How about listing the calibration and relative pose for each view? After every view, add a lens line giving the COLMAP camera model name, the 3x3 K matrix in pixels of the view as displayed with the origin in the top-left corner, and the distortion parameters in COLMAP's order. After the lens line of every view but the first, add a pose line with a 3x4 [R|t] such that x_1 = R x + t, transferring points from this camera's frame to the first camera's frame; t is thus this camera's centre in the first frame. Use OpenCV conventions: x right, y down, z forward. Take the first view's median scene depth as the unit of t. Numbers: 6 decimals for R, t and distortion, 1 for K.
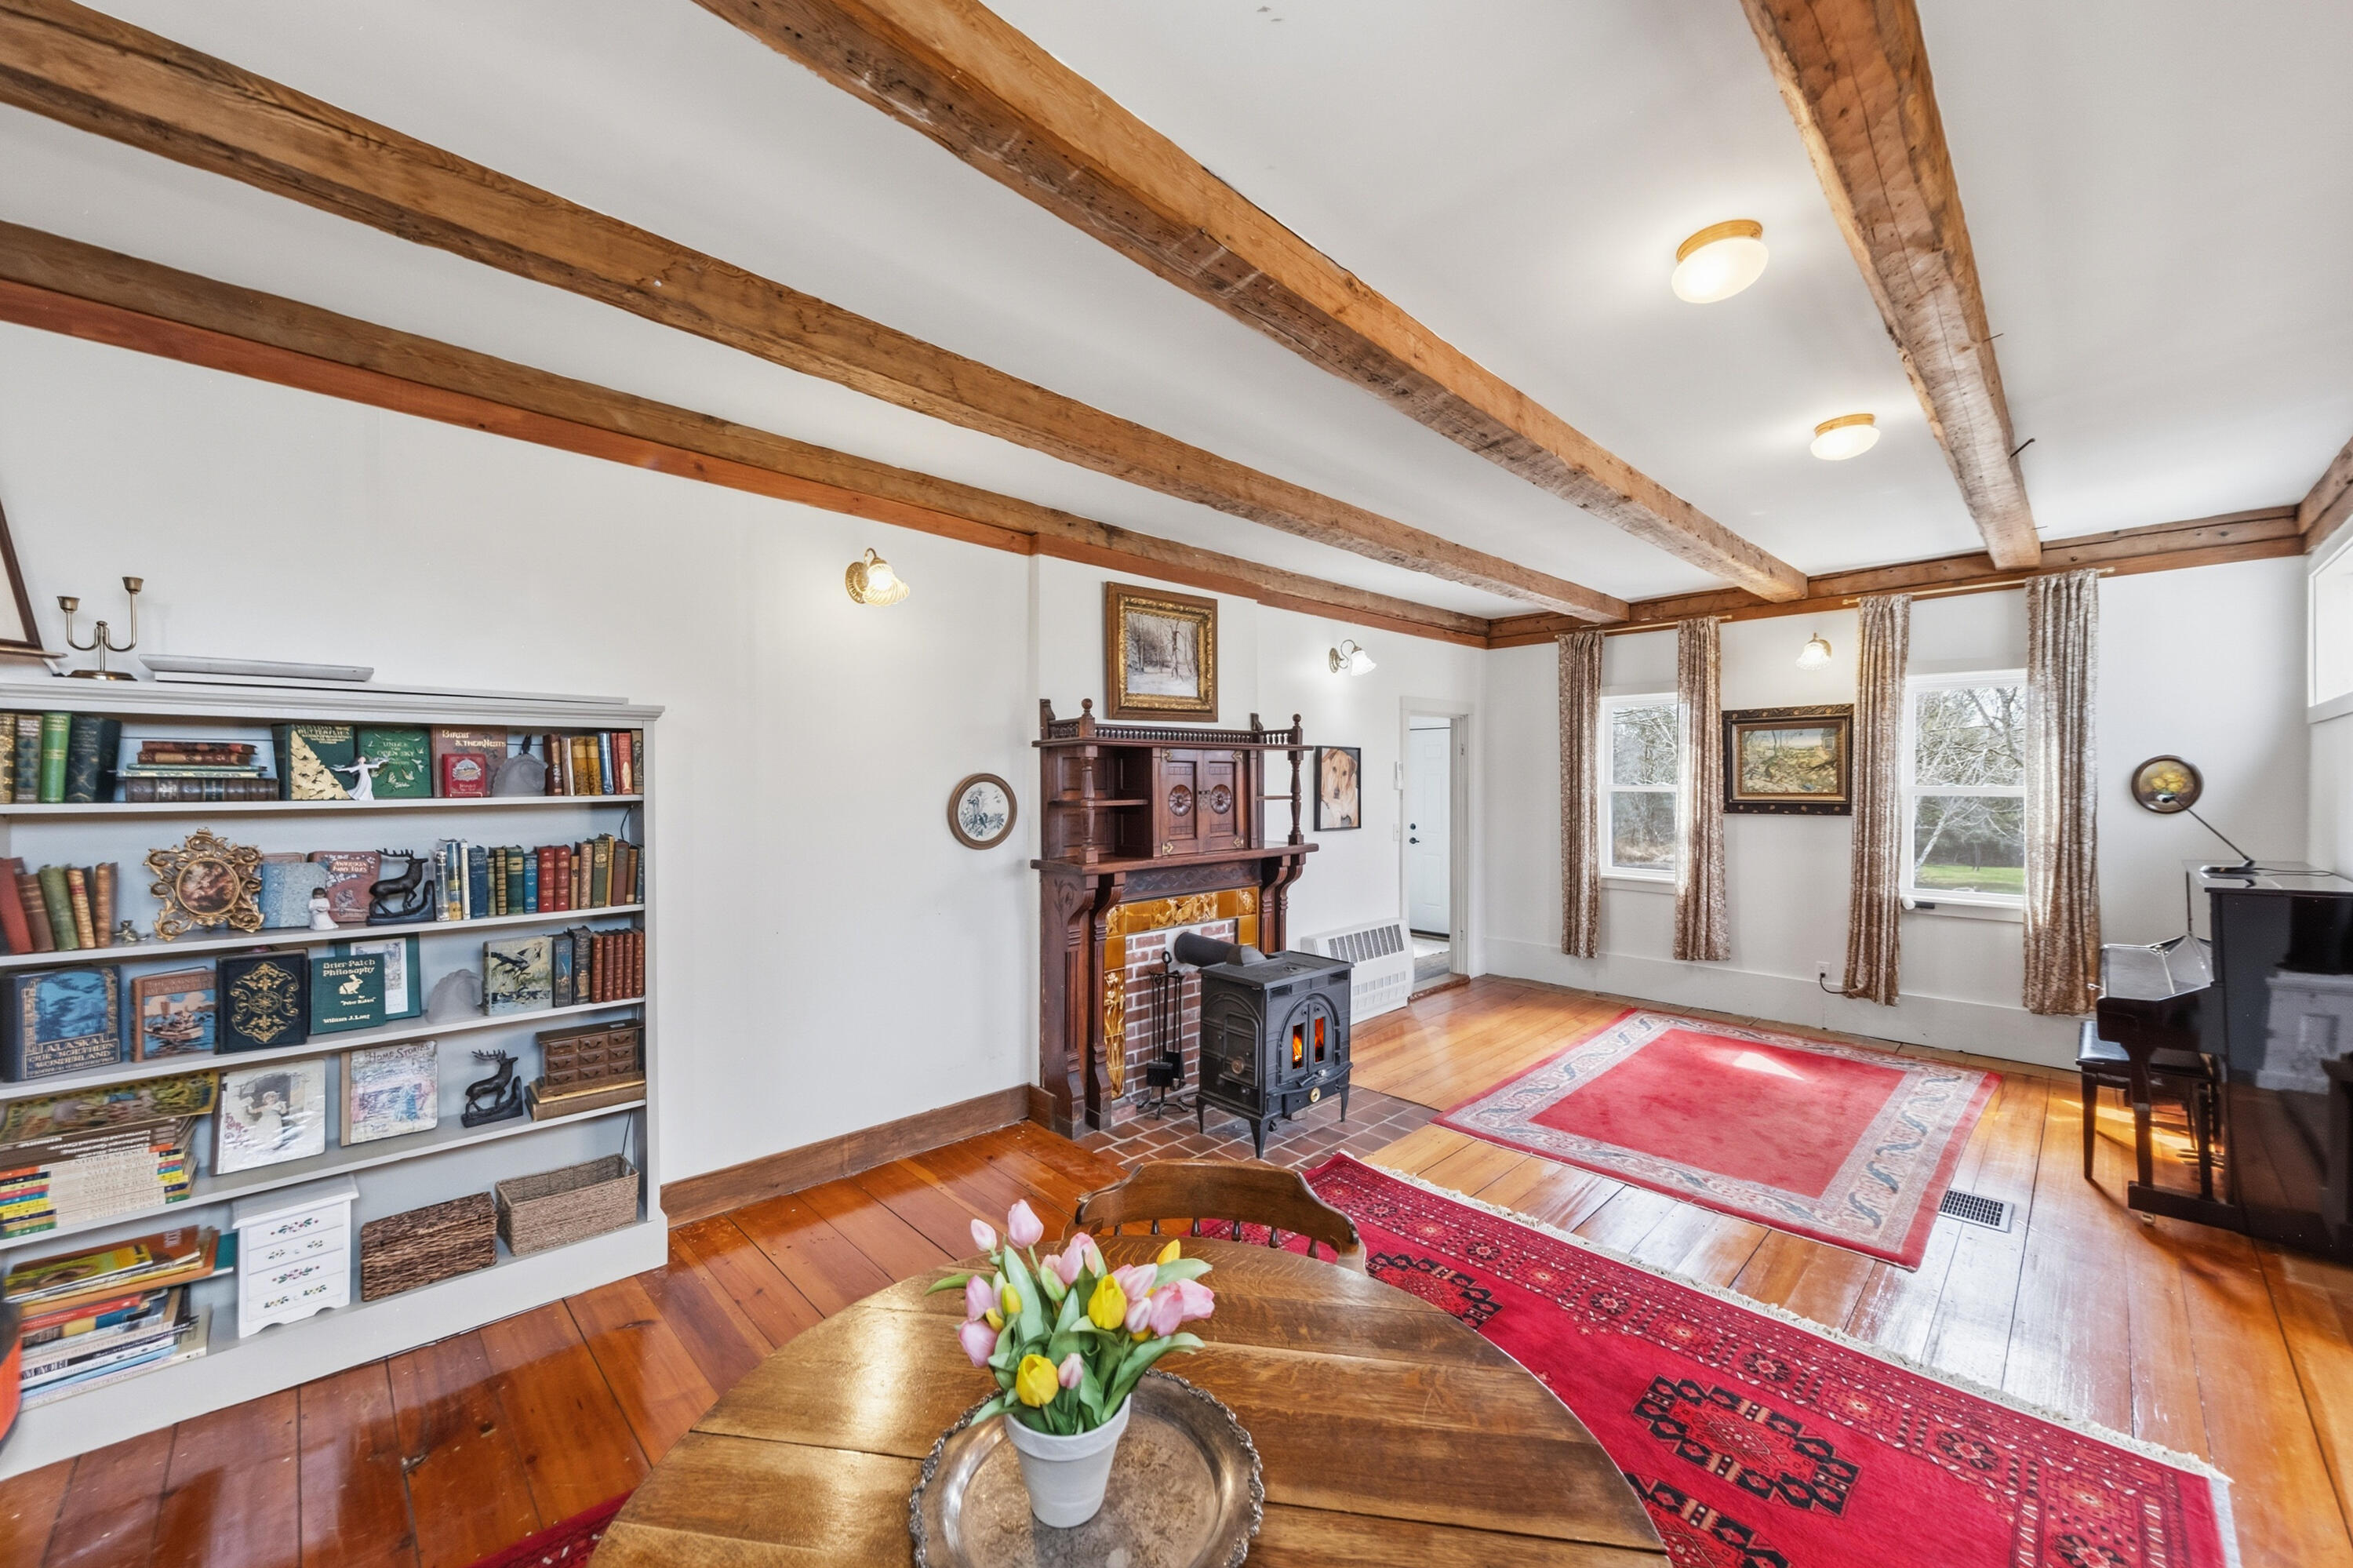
lens RADIAL K [[894.5, 0, 1188.4], [0, 894.5, 783.4], [0, 0, 1]] dist [0.014468, 0.000123]
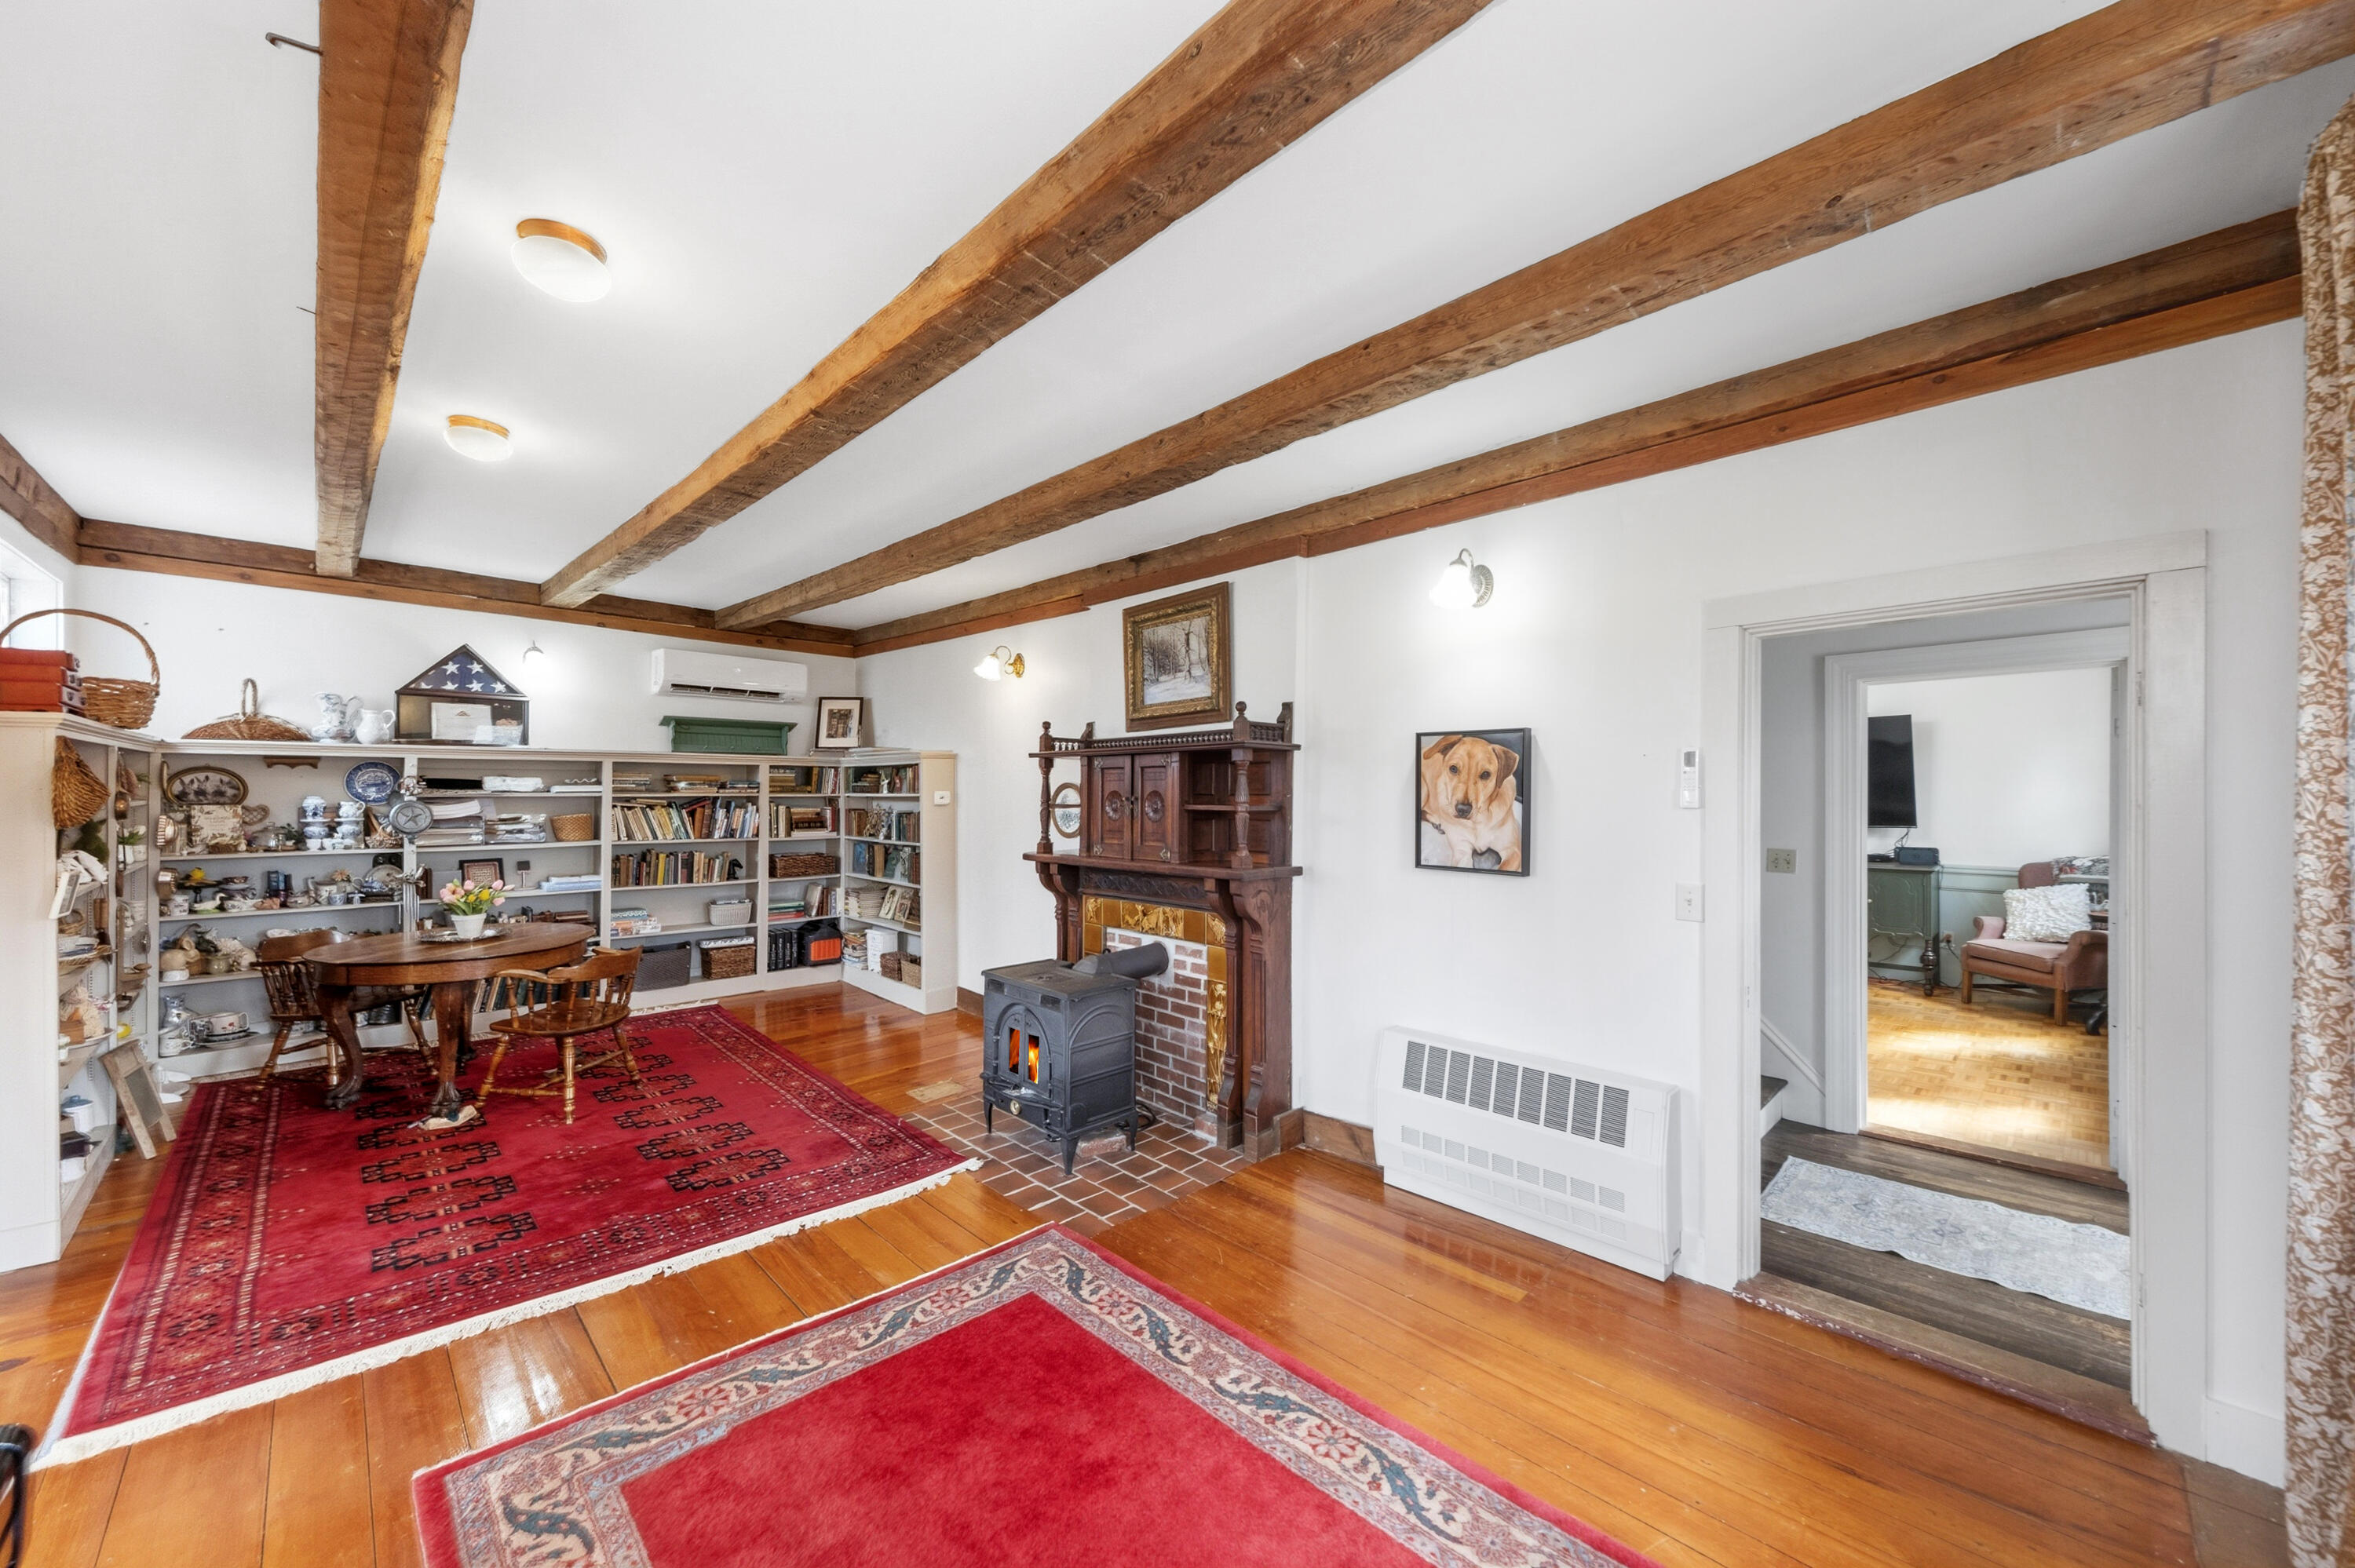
lens RADIAL K [[906.6, 0, 1183.5], [0, 906.6, 784.8], [0, 0, 1]] dist [0.013311, 0.000109]
pose [[-0.020003, -0.009796, -0.999752, 0.848455], [-0.011574, 0.999887, -0.009566, 0.002660], [0.999733, 0.011379, -0.020114, 0.901278]]
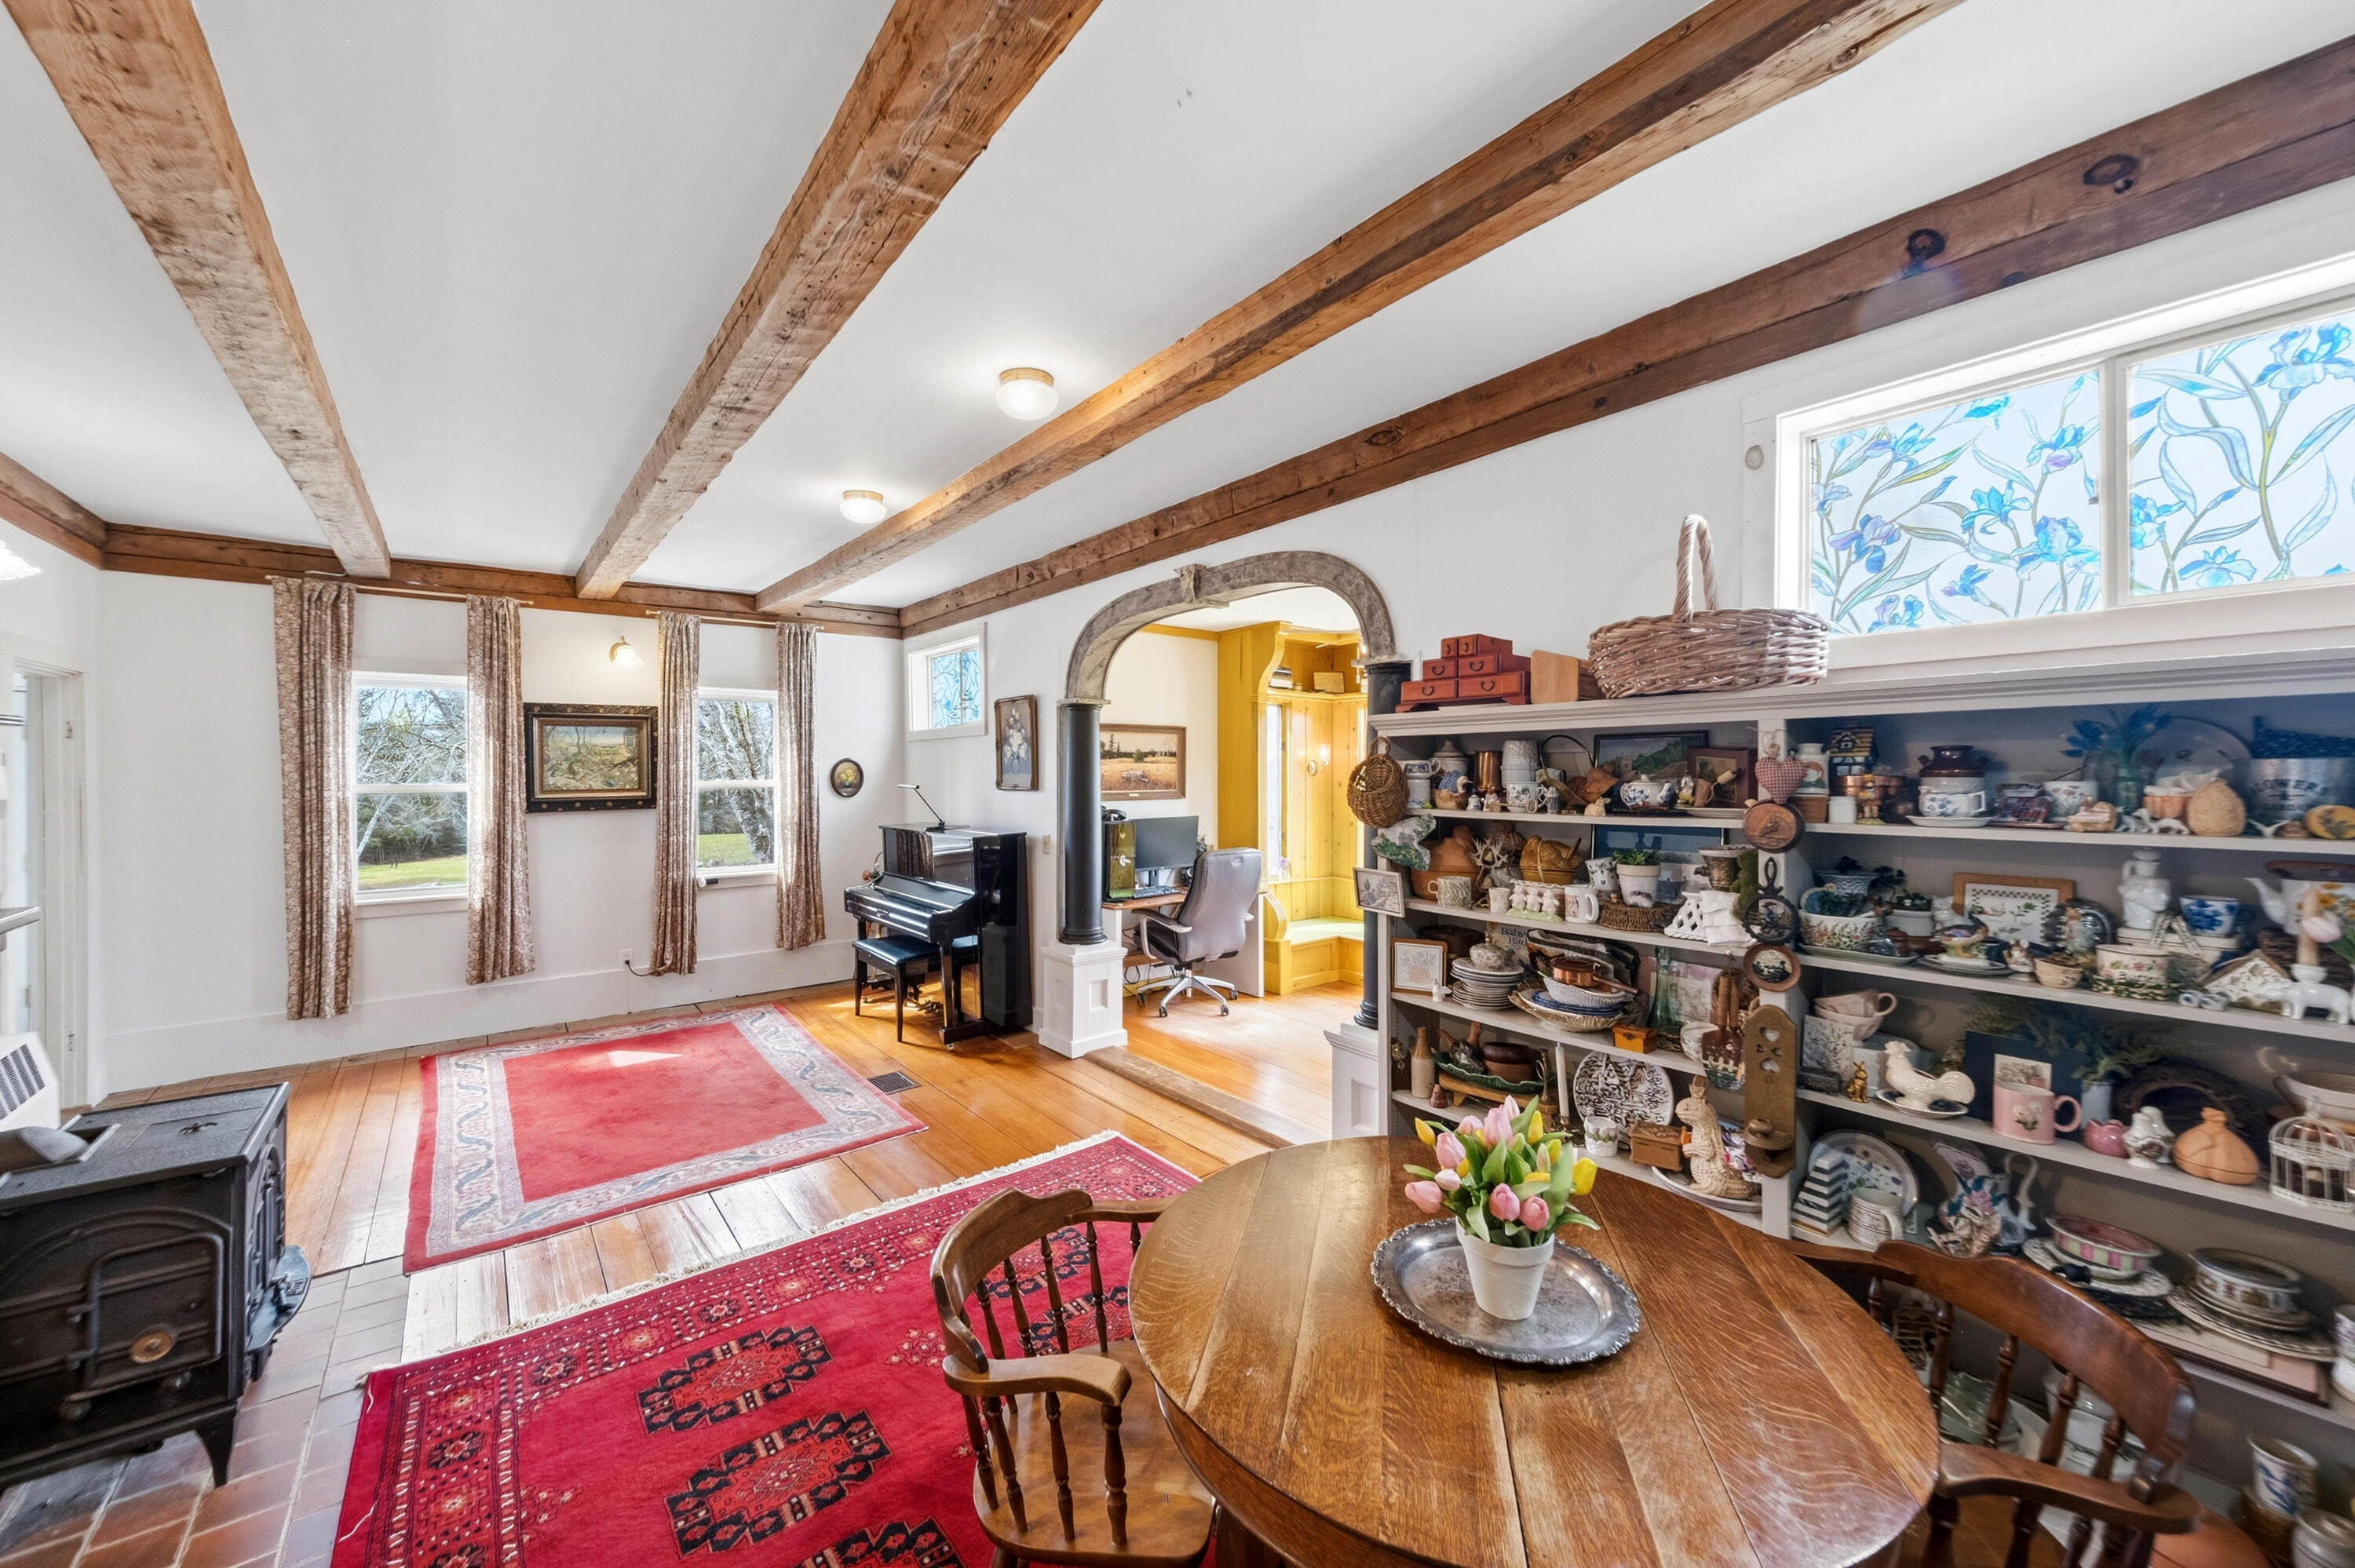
lens RADIAL K [[906.6, 0, 1178.7], [0, 906.6, 774.8], [0, 0, 1]] dist [0.013311, 0.000109]
pose [[0.099580, -0.007327, 0.995003, -0.307657], [0.011195, 0.999918, 0.006243, -0.005384], [-0.994967, 0.010517, 0.099654, 0.268656]]
